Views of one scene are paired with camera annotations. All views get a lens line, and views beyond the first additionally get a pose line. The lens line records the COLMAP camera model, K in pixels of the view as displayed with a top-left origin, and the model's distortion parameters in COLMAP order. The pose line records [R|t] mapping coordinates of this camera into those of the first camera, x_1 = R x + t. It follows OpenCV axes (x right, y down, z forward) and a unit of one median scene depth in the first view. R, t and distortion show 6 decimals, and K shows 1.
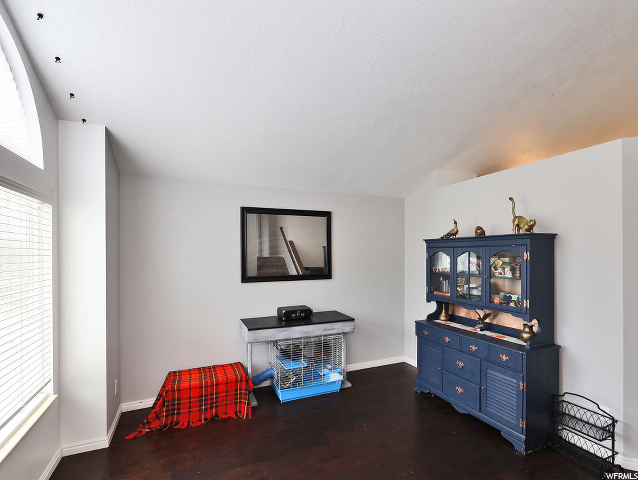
lens RADIAL K [[304.8, 0, 318.8], [0, 304.8, 247.9], [0, 0, 1]] dist [0.000704, 0.000602]
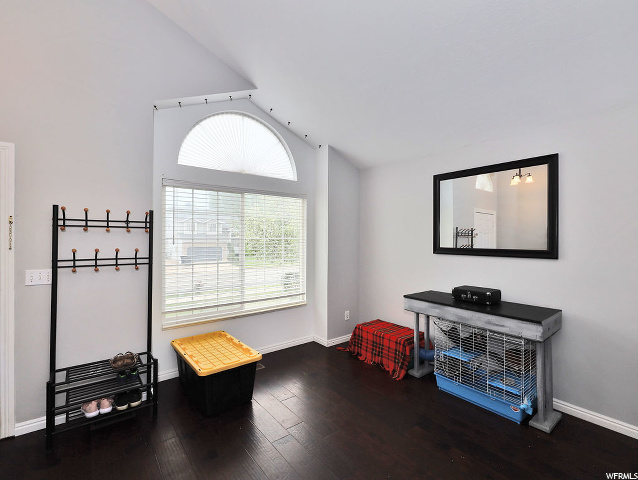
lens RADIAL K [[304.8, 0, 318.8], [0, 304.8, 247.9], [0, 0, 1]] dist [0.000704, 0.000602]
pose [[0.251863, 0.027221, -0.967380, 0.607316], [0.006415, 0.999535, 0.029797, 0.064988], [0.967742, -0.013711, 0.251572, 0.418041]]
